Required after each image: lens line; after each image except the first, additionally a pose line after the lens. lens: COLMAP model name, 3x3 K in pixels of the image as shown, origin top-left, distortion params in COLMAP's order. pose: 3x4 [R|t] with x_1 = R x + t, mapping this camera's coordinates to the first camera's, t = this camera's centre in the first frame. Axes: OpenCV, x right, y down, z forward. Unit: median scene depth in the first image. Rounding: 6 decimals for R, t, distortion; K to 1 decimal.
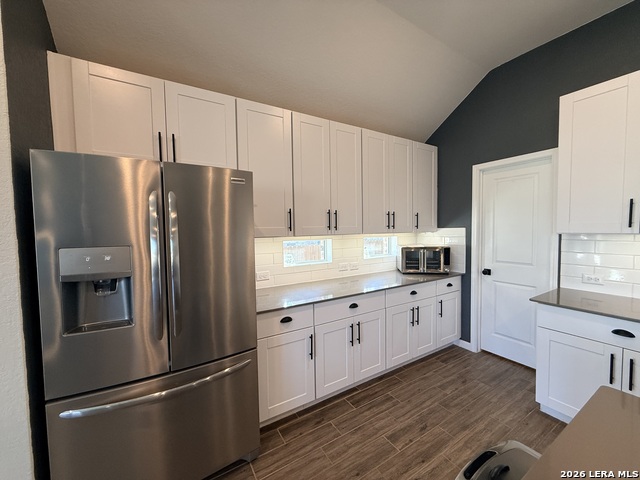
lens RADIAL K [[253.7, 0, 320.9], [0, 253.7, 238.2], [0, 0, 1]] dist [0.000732, 0.000007]
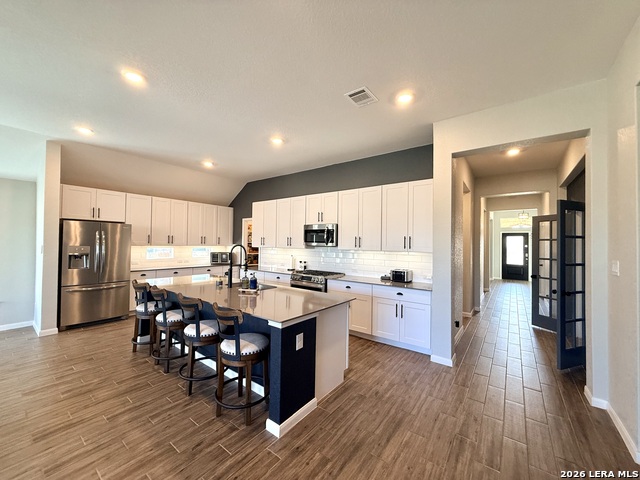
lens RADIAL K [[253.7, 0, 321.2], [0, 253.7, 239.1], [0, 0, 1]] dist [0.000732, 0.000007]
pose [[0.923497, 0.033180, 0.382167, 0.450804], [-0.008772, 0.997818, -0.065432, 0.070605], [-0.383504, 0.057074, 0.921774, -1.800240]]
